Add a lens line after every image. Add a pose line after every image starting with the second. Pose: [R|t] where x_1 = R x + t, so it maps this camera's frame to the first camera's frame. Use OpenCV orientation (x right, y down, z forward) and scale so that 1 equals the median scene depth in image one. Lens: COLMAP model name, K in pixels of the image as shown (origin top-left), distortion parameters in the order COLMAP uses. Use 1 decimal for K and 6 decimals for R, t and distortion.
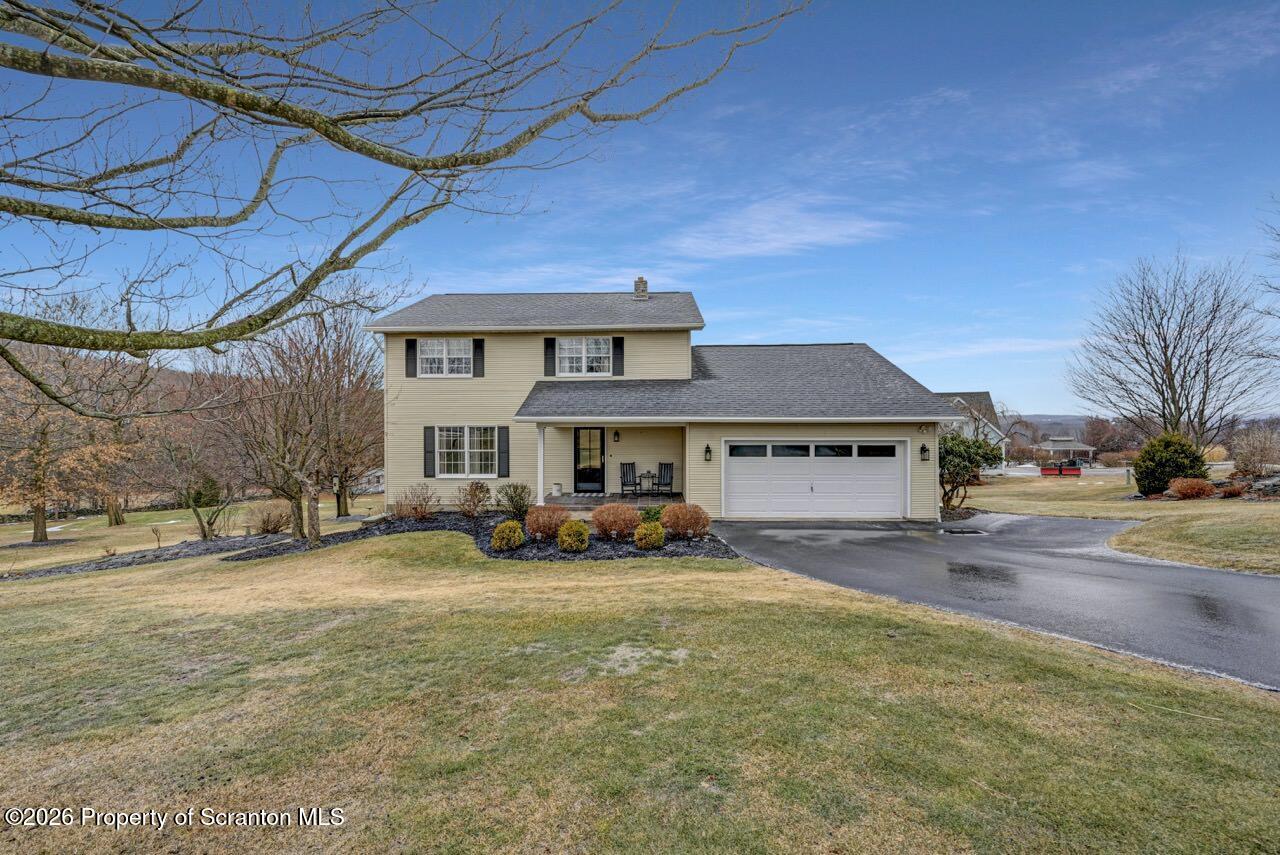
lens RADIAL K [[517.6, 0, 640.0], [0, 517.6, 427.5], [0, 0, 1]] dist [-0.001686, 0.000000]
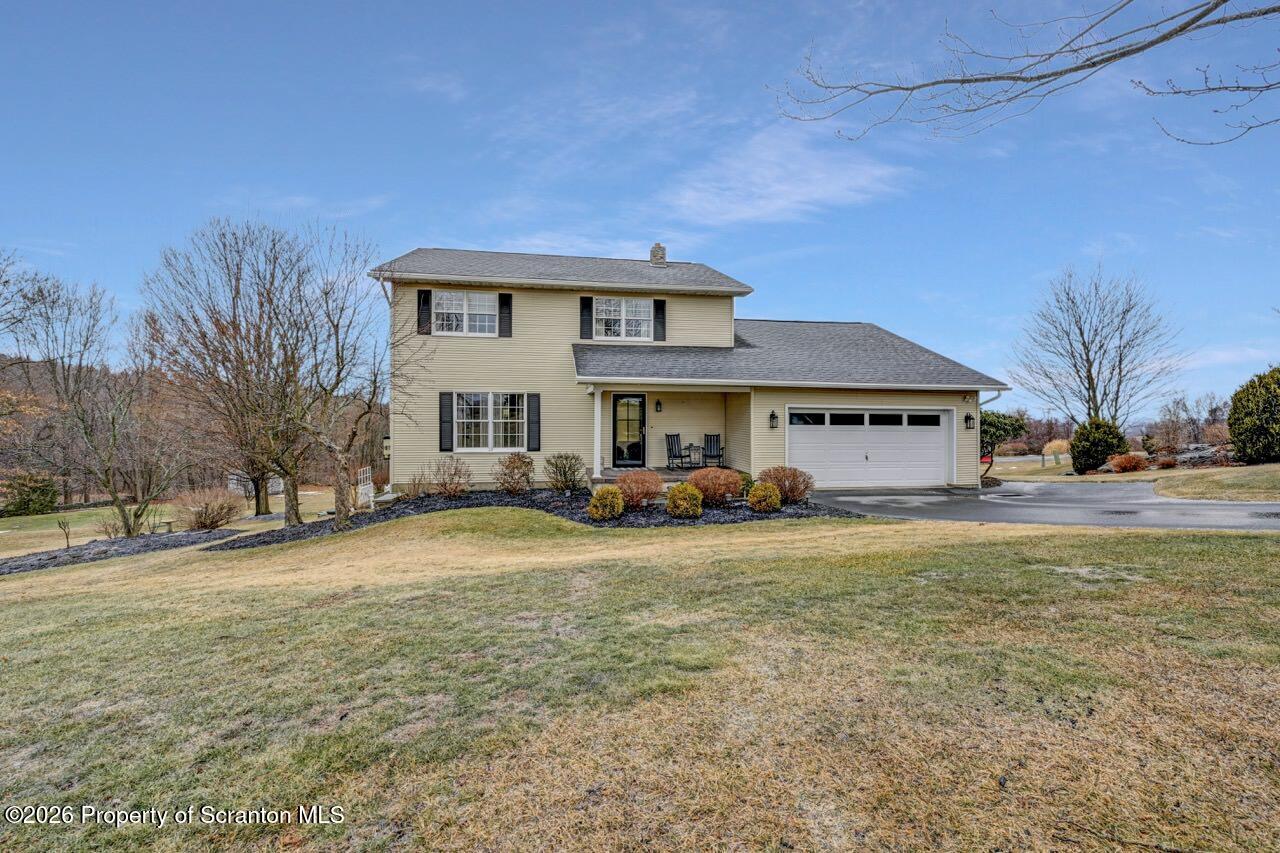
lens RADIAL K [[530.4, 0, 640.0], [0, 530.4, 426.5], [0, 0, 1]] dist [-0.000151, -0.000040]
pose [[0.982147, 0.003465, 0.188083, -0.256587], [-0.002868, 0.999990, -0.003445, 0.056874], [-0.188093, 0.002844, 0.982147, 0.073567]]
